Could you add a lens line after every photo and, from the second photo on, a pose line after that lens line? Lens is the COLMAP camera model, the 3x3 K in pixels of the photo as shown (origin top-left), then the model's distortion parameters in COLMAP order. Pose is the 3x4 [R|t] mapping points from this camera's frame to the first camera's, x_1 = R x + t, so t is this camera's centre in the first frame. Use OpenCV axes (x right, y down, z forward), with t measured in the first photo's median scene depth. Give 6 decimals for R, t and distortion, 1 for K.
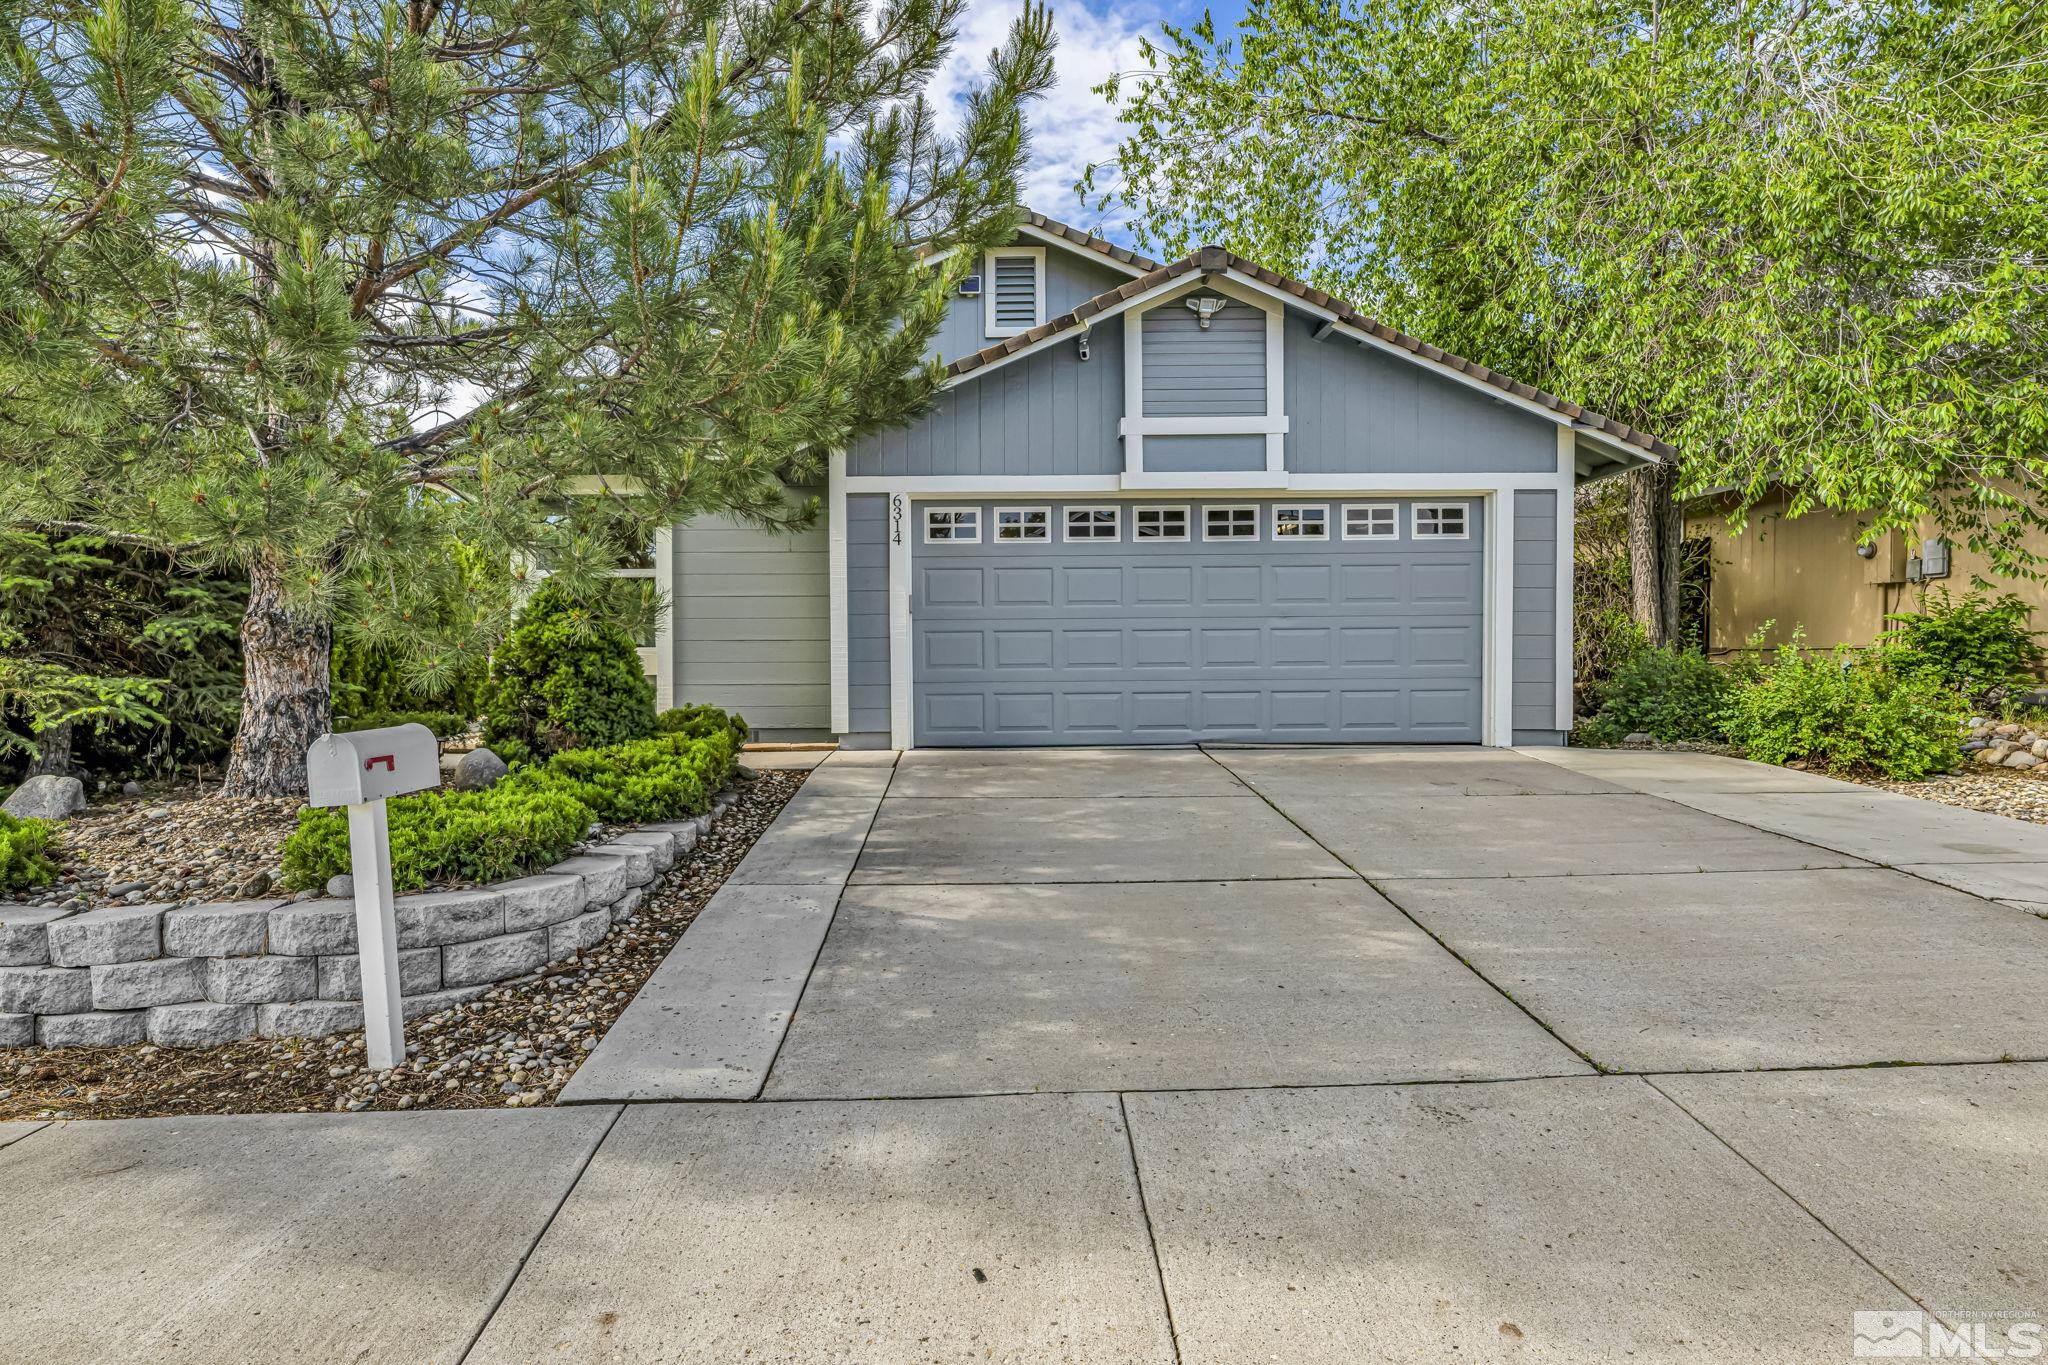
lens RADIAL K [[828.9, 0, 1039.1], [0, 828.9, 677.4], [0, 0, 1]] dist [-0.000025, -0.000416]
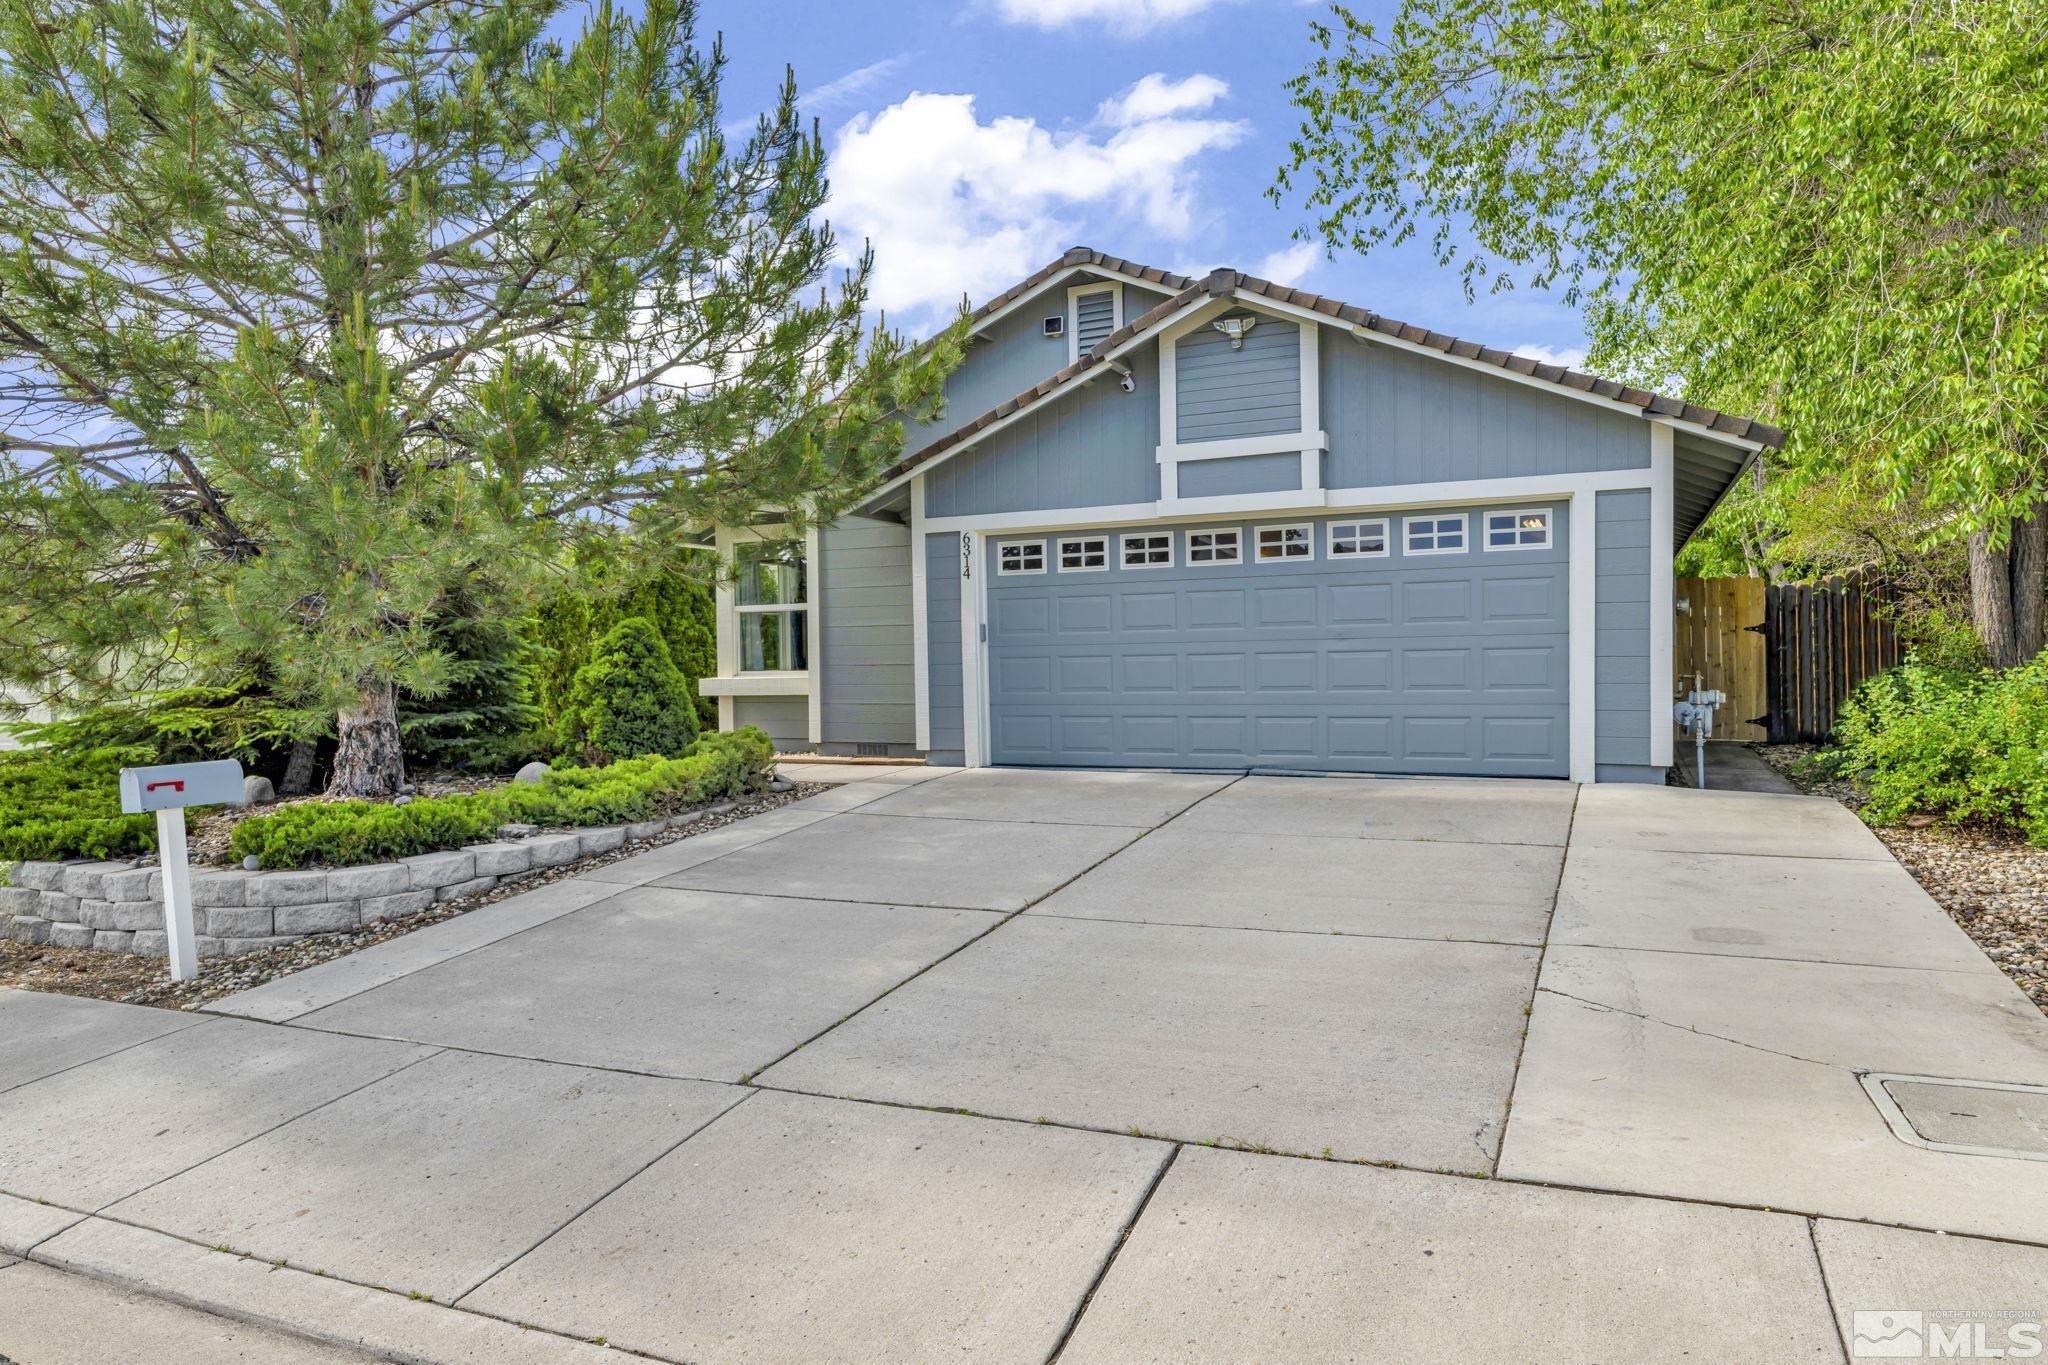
lens RADIAL K [[832.3, 0, 1089.0], [0, 832.3, 693.6], [0, 0, 1]] dist [0.000535, -0.000211]
pose [[0.956759, 0.002802, -0.290868, 0.318412], [0.000111, 0.999950, 0.009999, -0.021130], [0.290882, -0.009599, 0.956711, -0.000841]]
